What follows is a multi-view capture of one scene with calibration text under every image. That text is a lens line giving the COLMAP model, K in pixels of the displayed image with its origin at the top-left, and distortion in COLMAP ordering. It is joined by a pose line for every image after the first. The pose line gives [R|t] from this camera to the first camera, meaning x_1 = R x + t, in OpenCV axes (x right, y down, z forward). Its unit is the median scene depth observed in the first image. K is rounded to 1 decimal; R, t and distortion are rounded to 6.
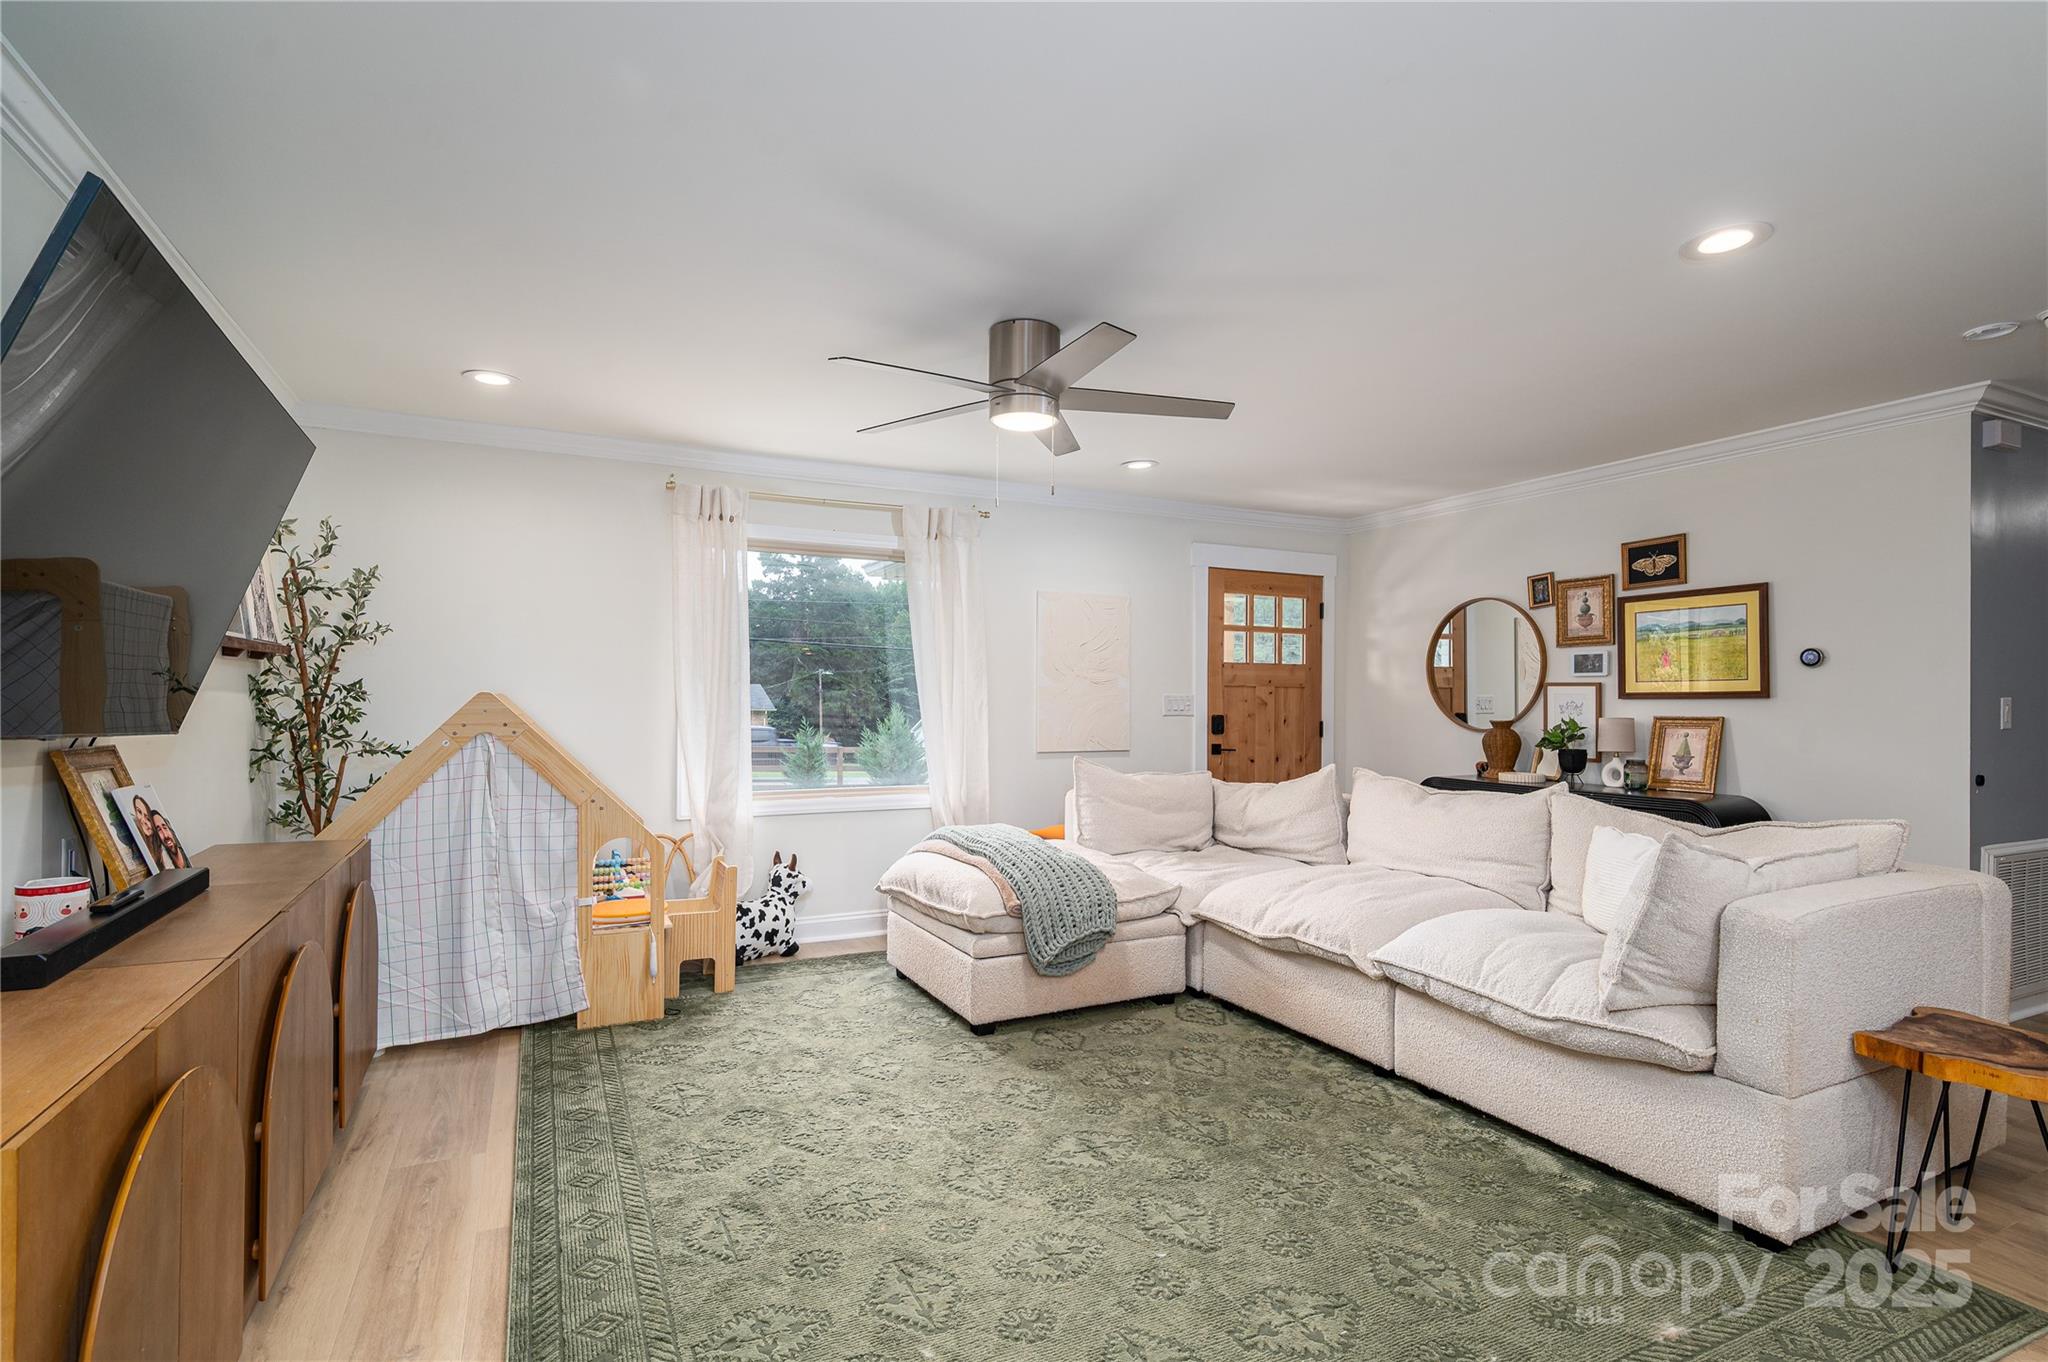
lens RADIAL K [[979.6, 0, 1064.2], [0, 979.6, 696.2], [0, 0, 1]] dist [0.000540, -0.000033]
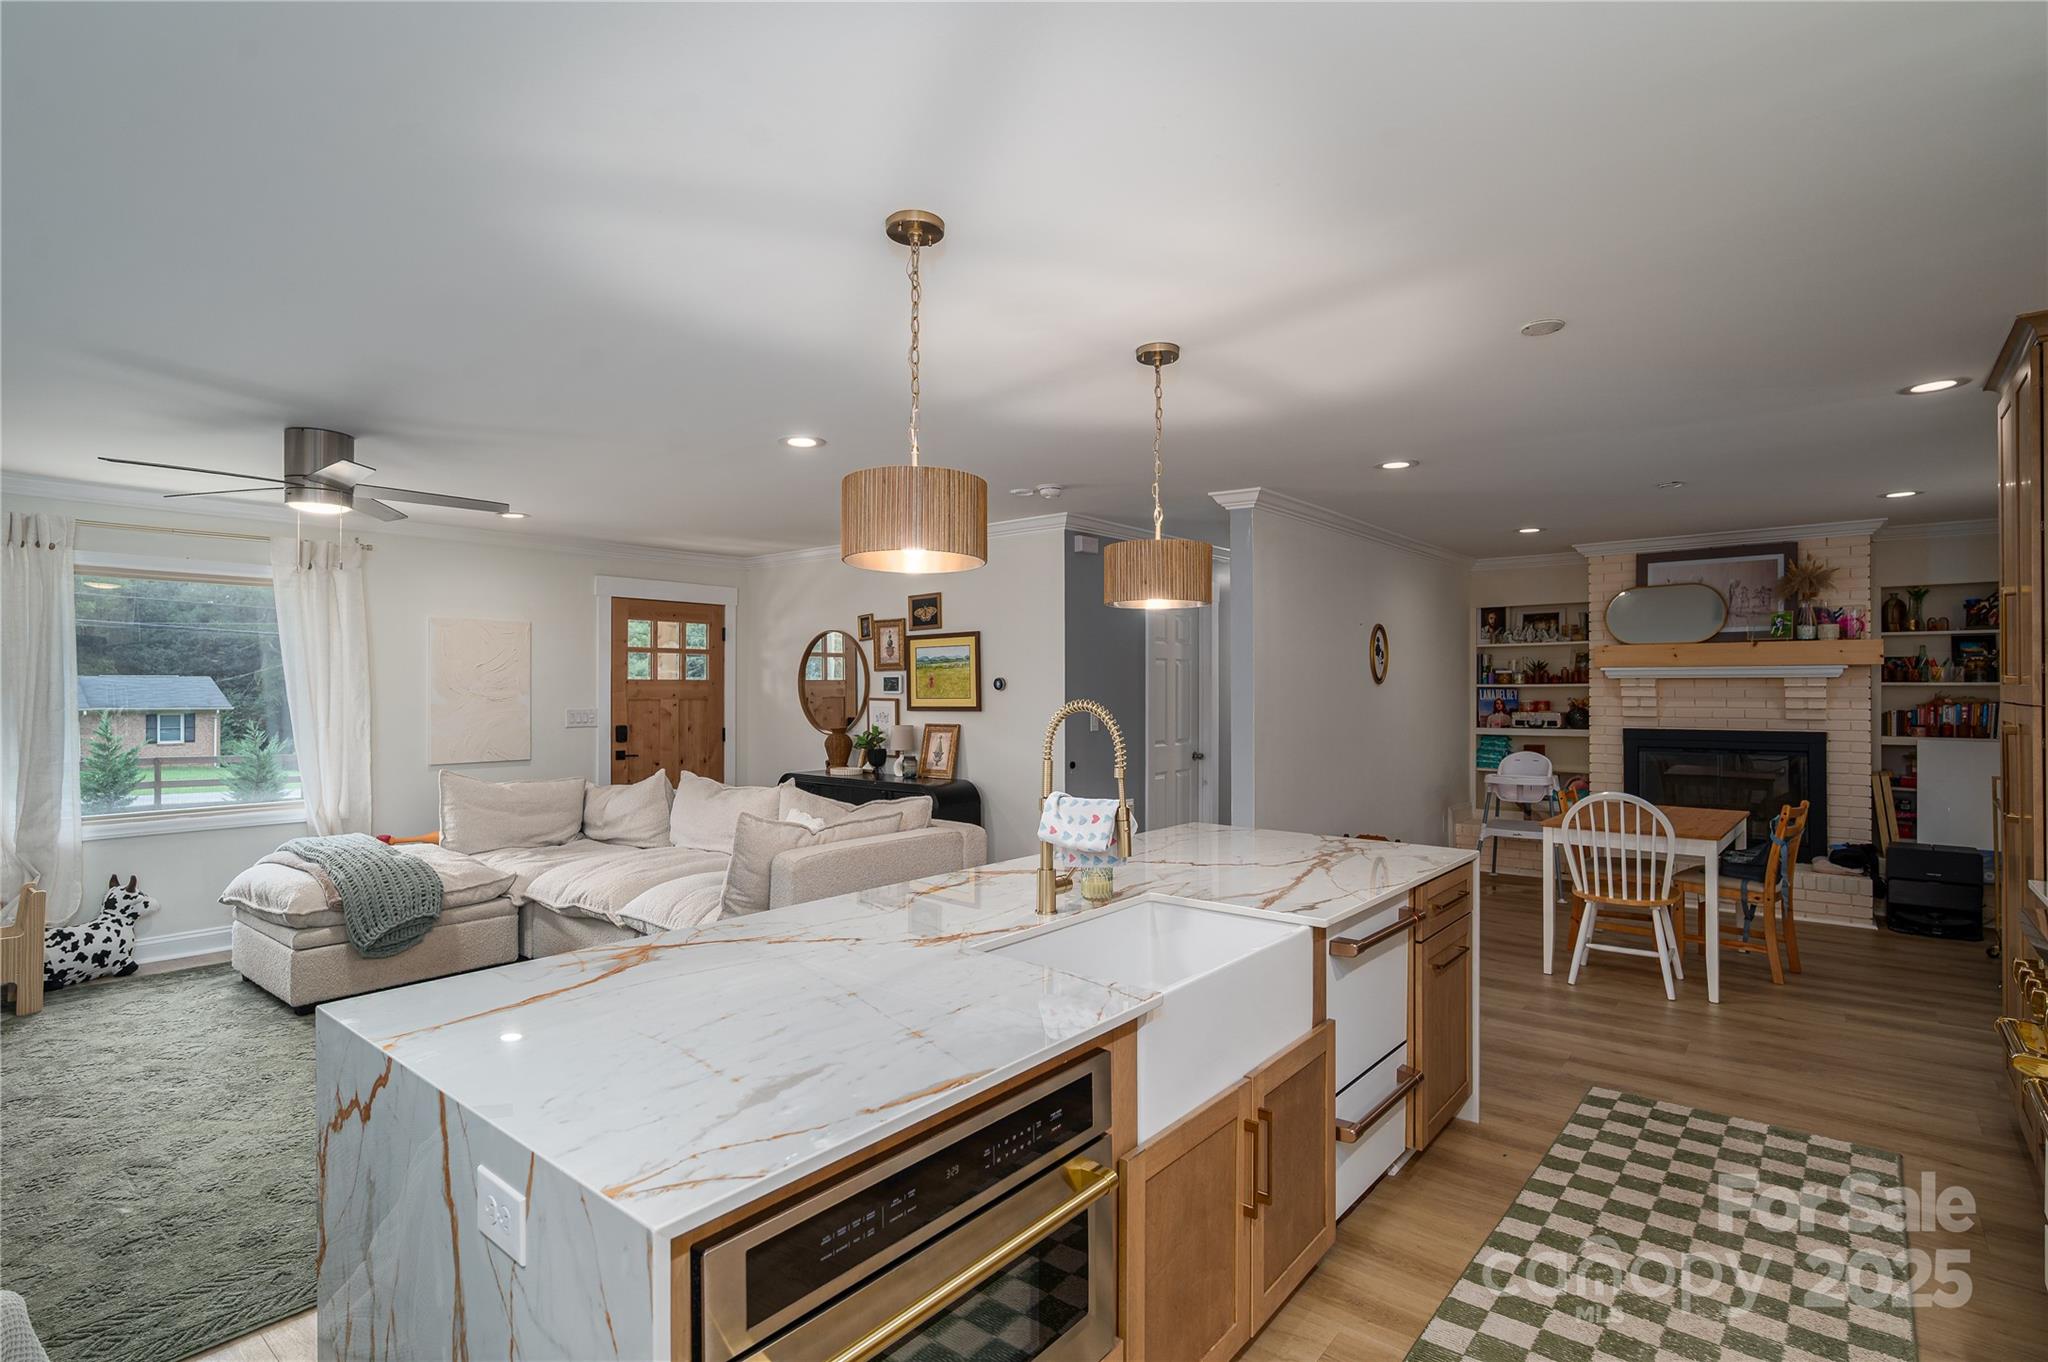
lens RADIAL K [[975.1, 0, 1024.0], [0, 975.1, 681.0], [0, 0, 1]] dist [0.000912, -0.000470]
pose [[0.923422, -0.005632, 0.383744, 0.199852], [0.007934, 0.999959, -0.004418, -0.031516], [-0.383704, 0.007125, 0.923429, -0.309295]]
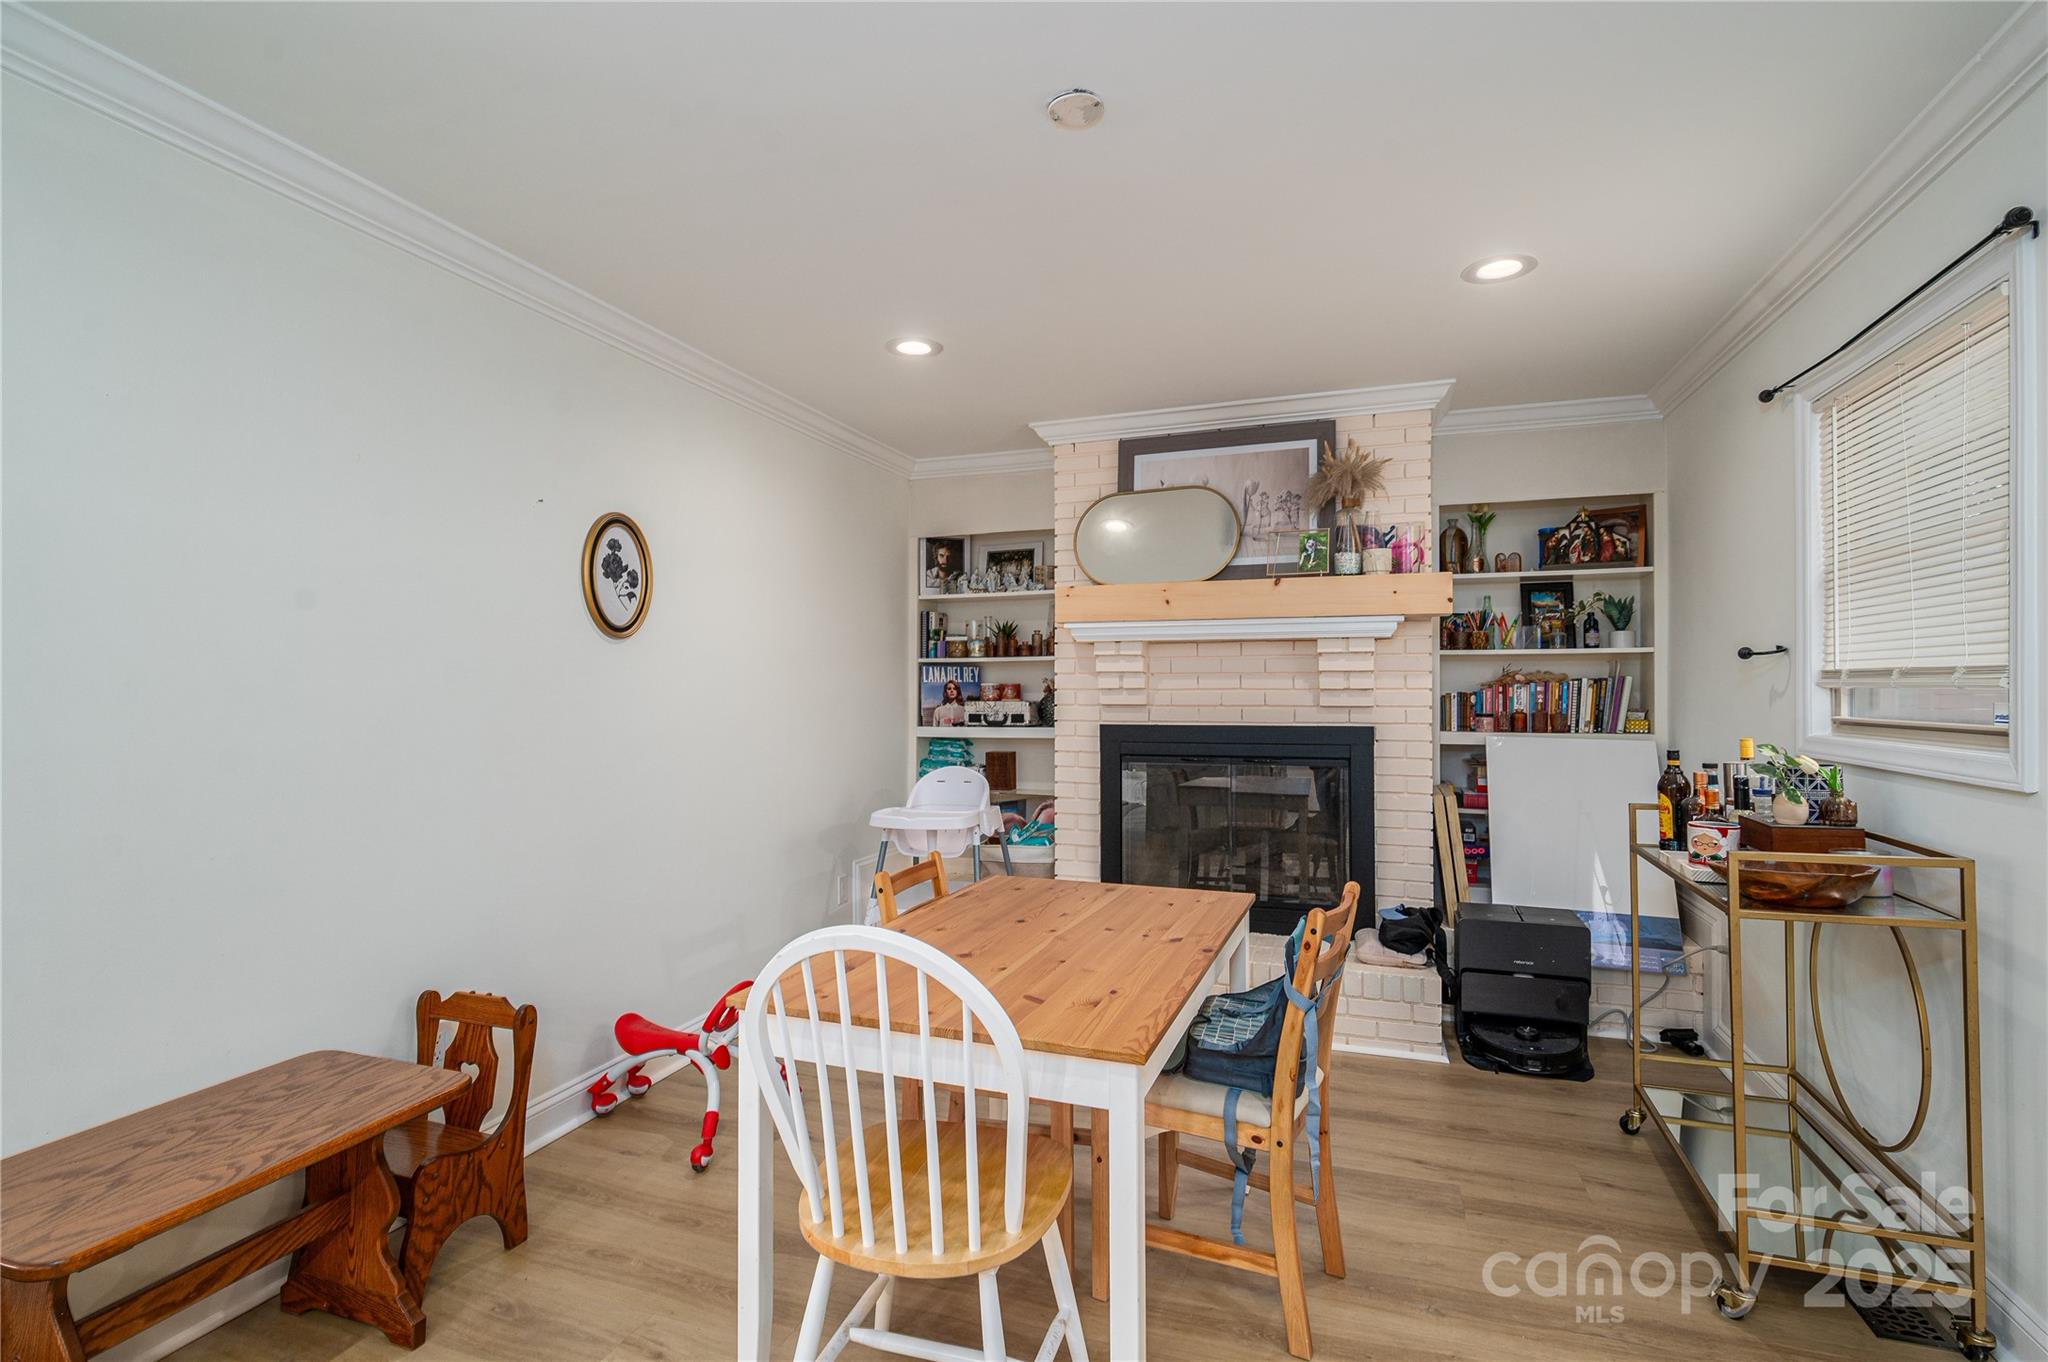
lens RADIAL K [[963.5, 0, 1022.0], [0, 963.5, 672.3], [0, 0, 1]] dist [0.000608, -0.000022]
pose [[0.729969, 0.005728, 0.683456, 0.946365], [0.005911, 0.999875, -0.014694, 0.005384], [-0.683454, 0.014766, 0.729844, 0.107834]]
